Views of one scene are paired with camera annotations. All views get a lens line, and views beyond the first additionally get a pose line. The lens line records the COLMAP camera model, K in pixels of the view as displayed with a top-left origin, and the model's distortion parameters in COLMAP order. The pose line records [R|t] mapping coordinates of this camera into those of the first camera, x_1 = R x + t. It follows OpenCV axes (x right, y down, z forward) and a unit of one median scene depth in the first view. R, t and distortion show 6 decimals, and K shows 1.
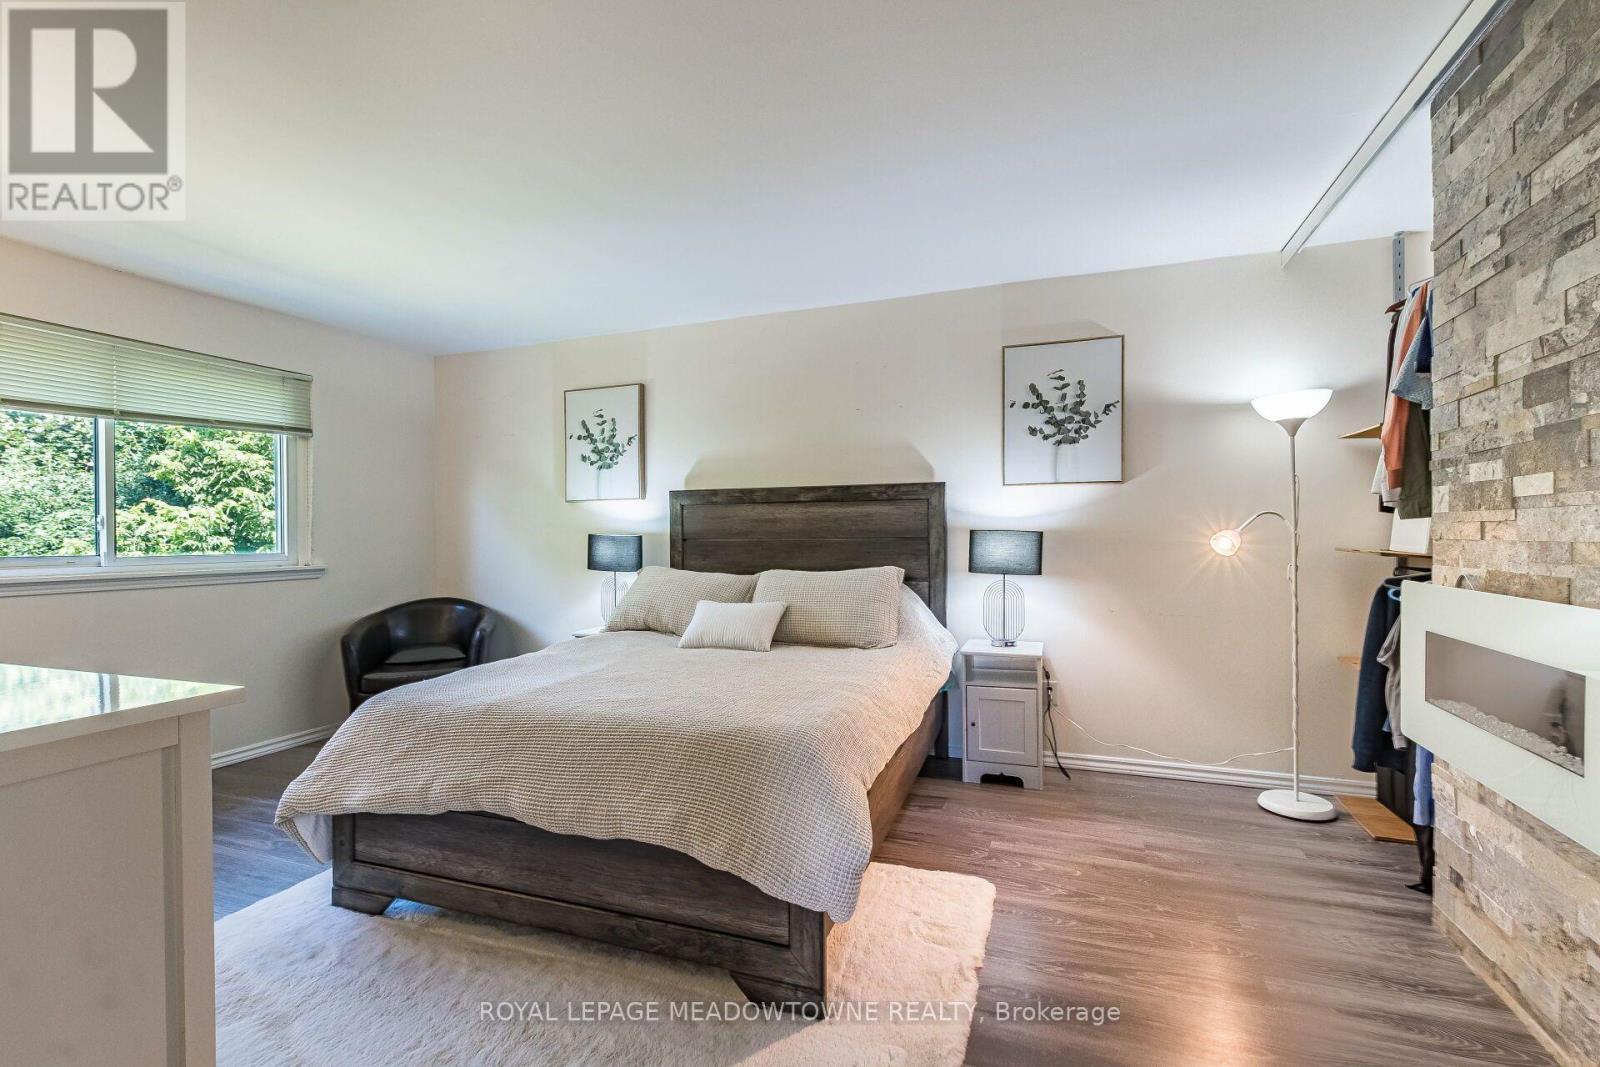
lens RADIAL K [[722.8, 0, 811.0], [0, 722.8, 536.8], [0, 0, 1]] dist [0.003556, -0.001067]
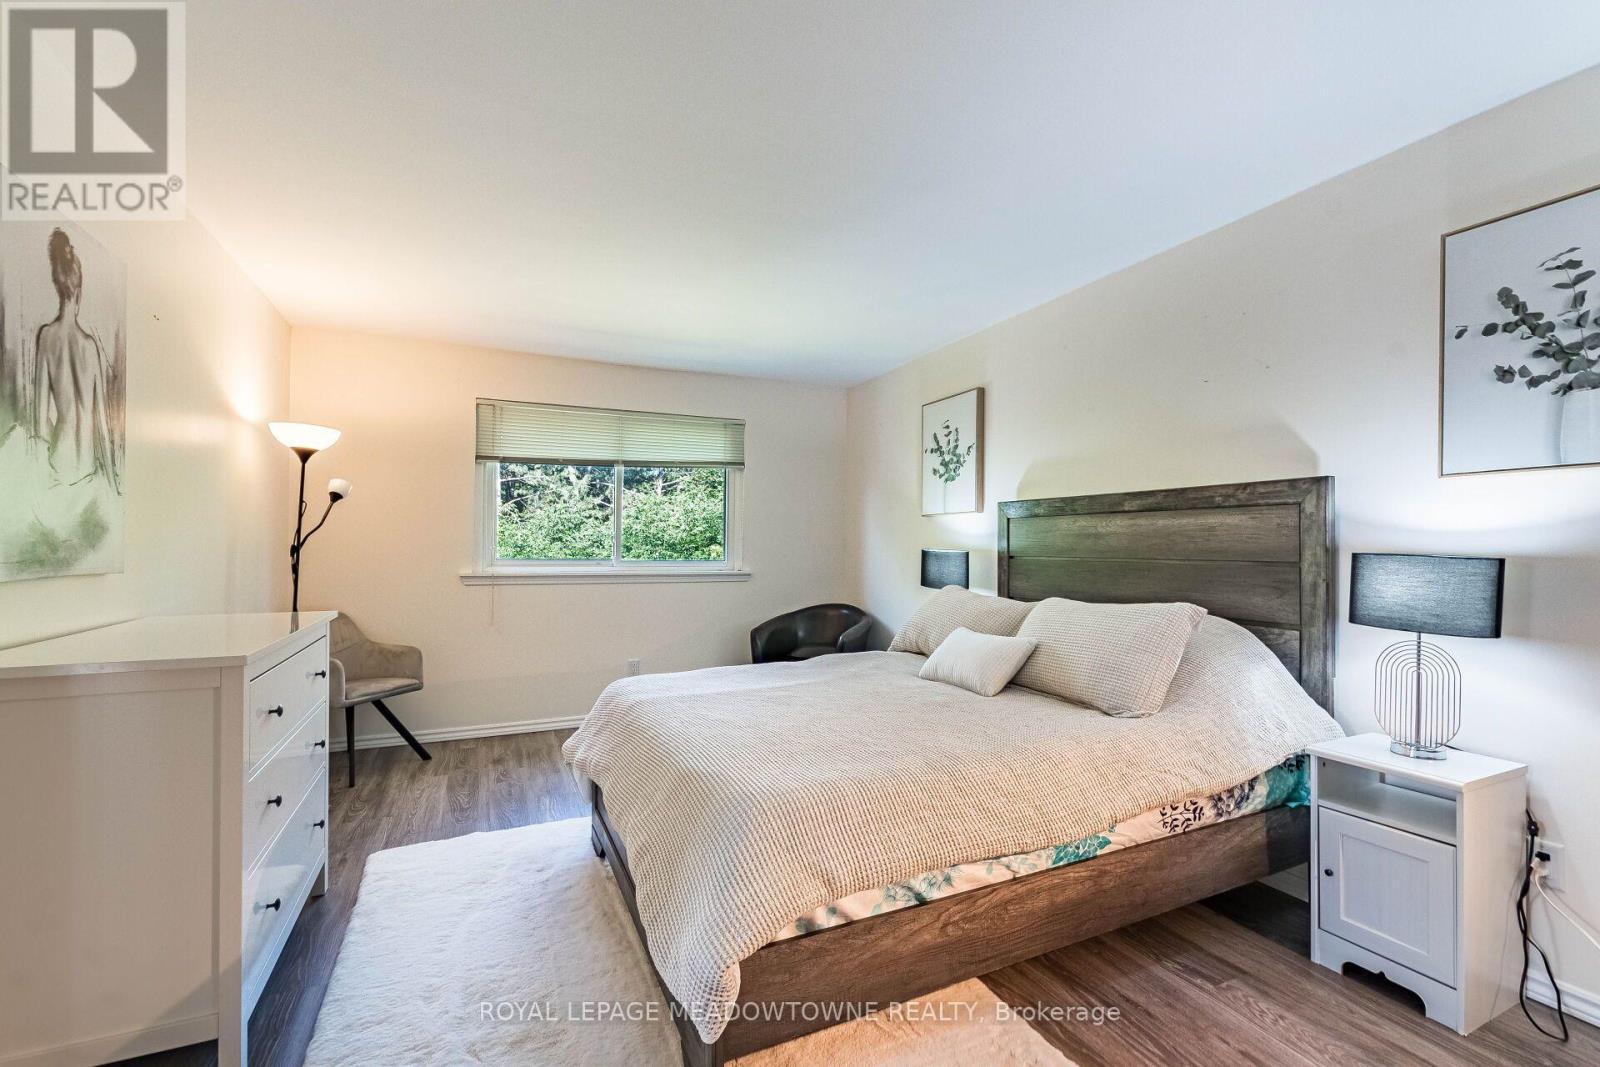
lens RADIAL K [[722.8, 0, 801.1], [0, 722.8, 537.3], [0, 0, 1]] dist [0.003556, -0.001067]
pose [[0.695676, 0.002363, -0.718352, 0.310335], [-0.012010, 0.999893, -0.008341, -0.010932], [0.718255, 0.014430, 0.695630, 0.222815]]
